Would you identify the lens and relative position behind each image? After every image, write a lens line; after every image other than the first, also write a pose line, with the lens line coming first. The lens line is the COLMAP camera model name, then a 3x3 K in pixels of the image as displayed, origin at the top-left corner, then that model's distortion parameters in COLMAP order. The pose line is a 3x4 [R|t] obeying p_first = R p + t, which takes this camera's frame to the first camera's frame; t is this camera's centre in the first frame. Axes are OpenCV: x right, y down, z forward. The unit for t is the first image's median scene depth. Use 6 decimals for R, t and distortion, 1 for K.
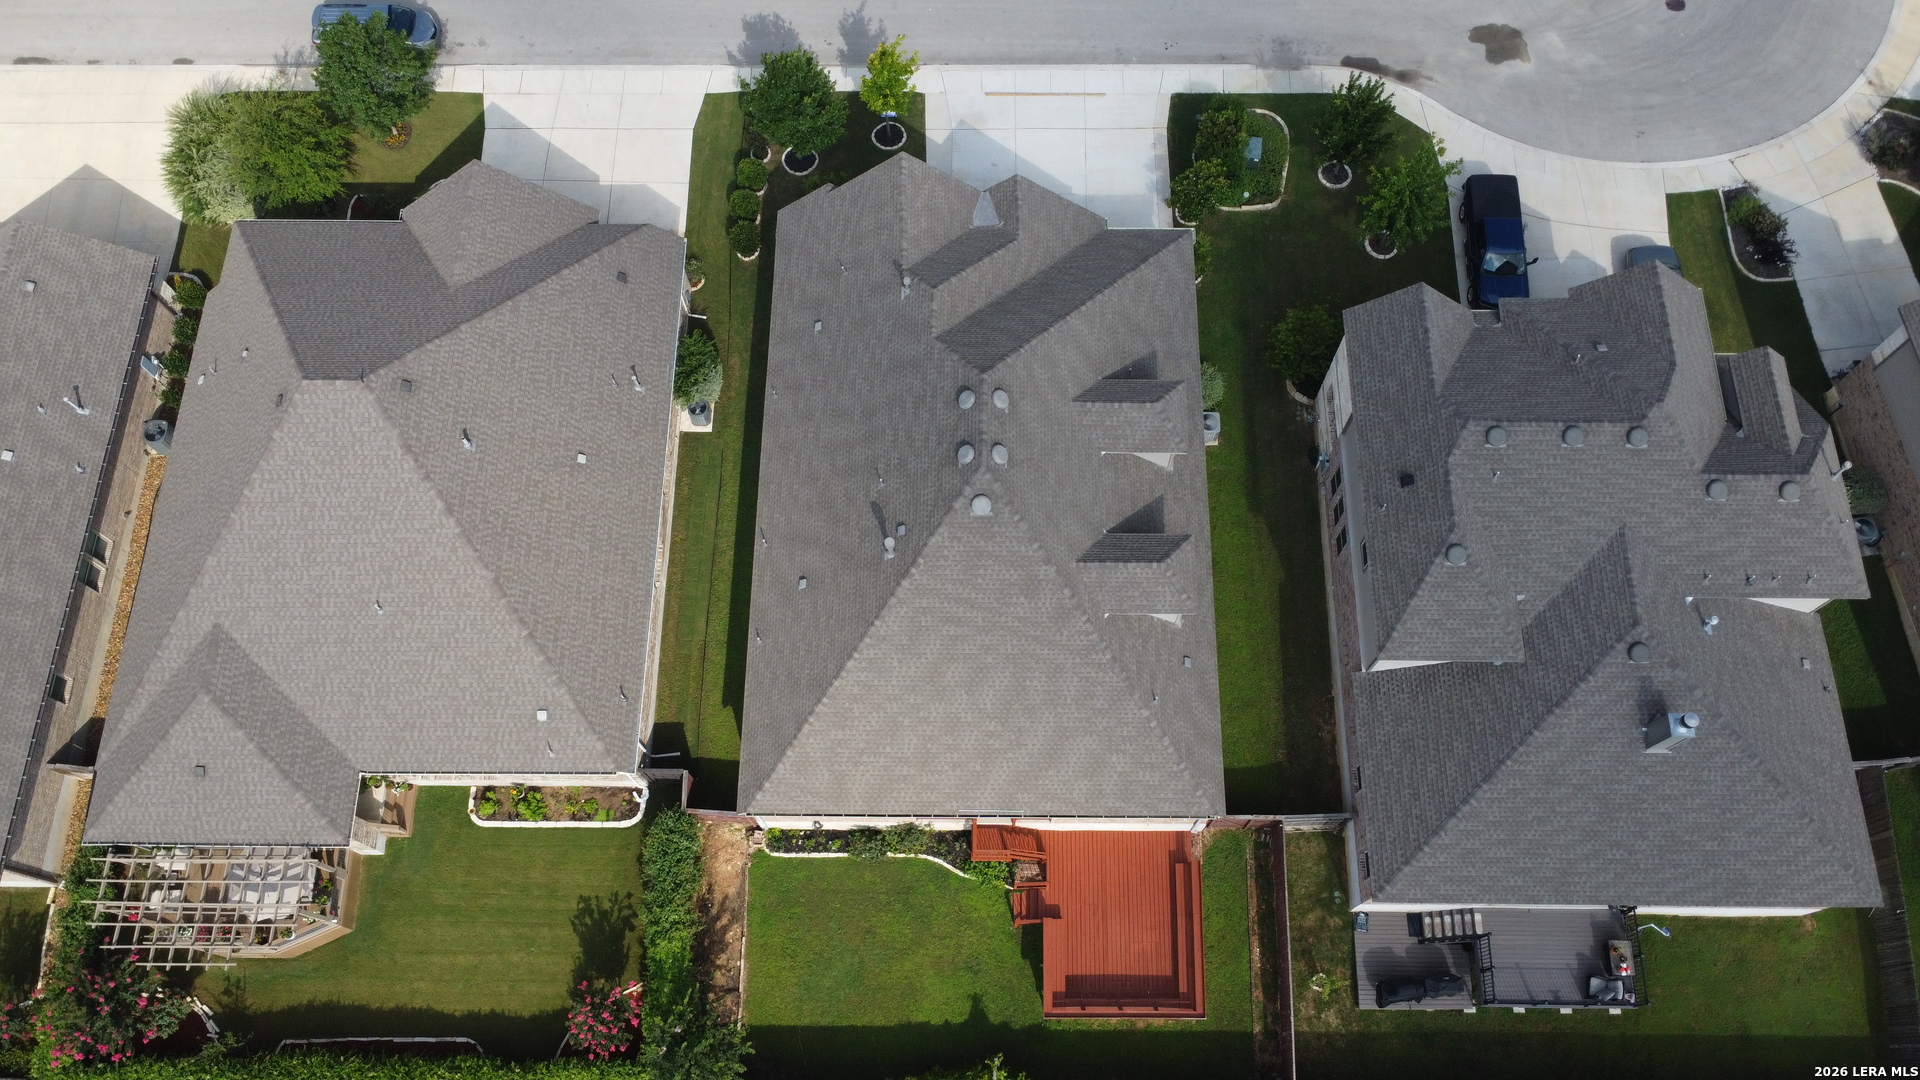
lens RADIAL K [[1445.6, 0, 975.5], [0, 1445.6, 544.4], [0, 0, 1]] dist [0.005131, -0.007573]
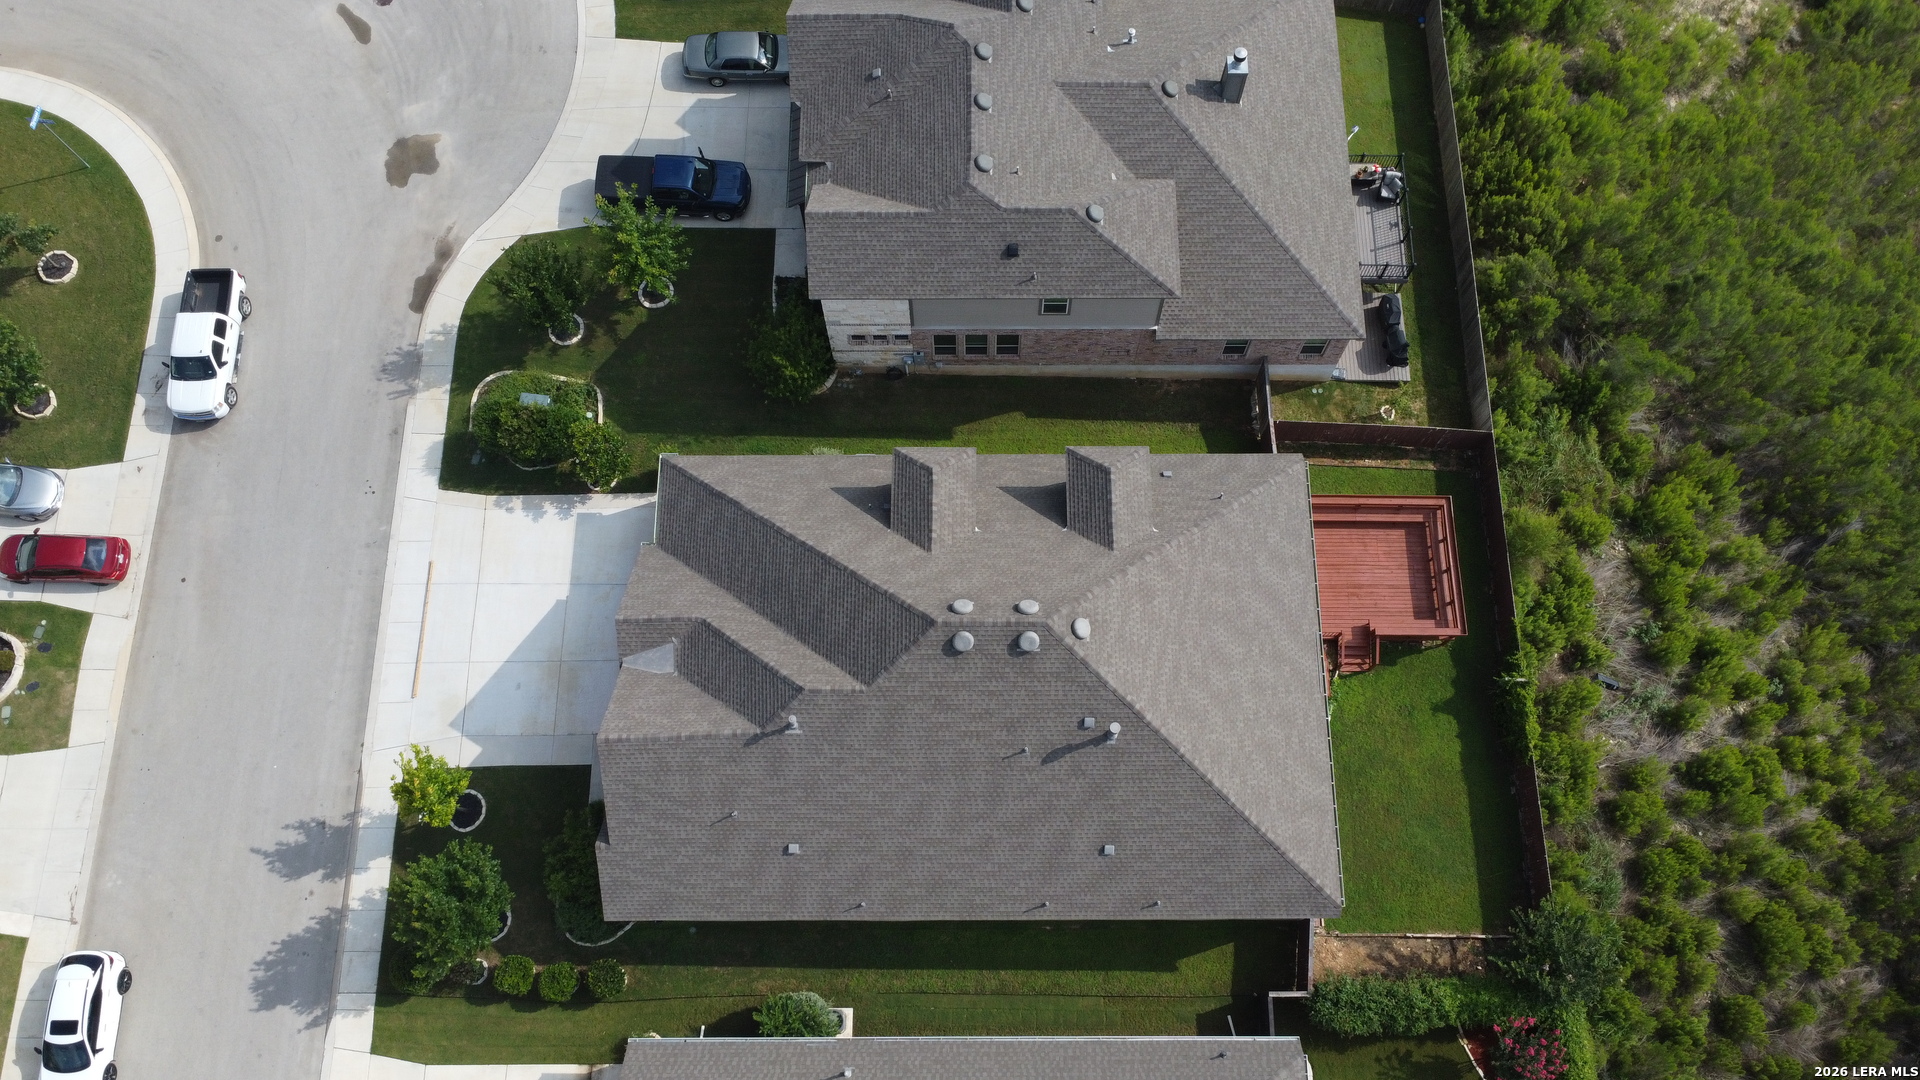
lens RADIAL K [[1445.6, 0, 964.3], [0, 1445.6, 548.5], [0, 0, 1]] dist [0.005131, -0.007573]
pose [[-0.008723, -0.946471, 0.322672, -0.229806], [0.929272, 0.111497, 0.352168, -0.399647], [-0.369293, 0.302922, 0.878556, 0.152720]]
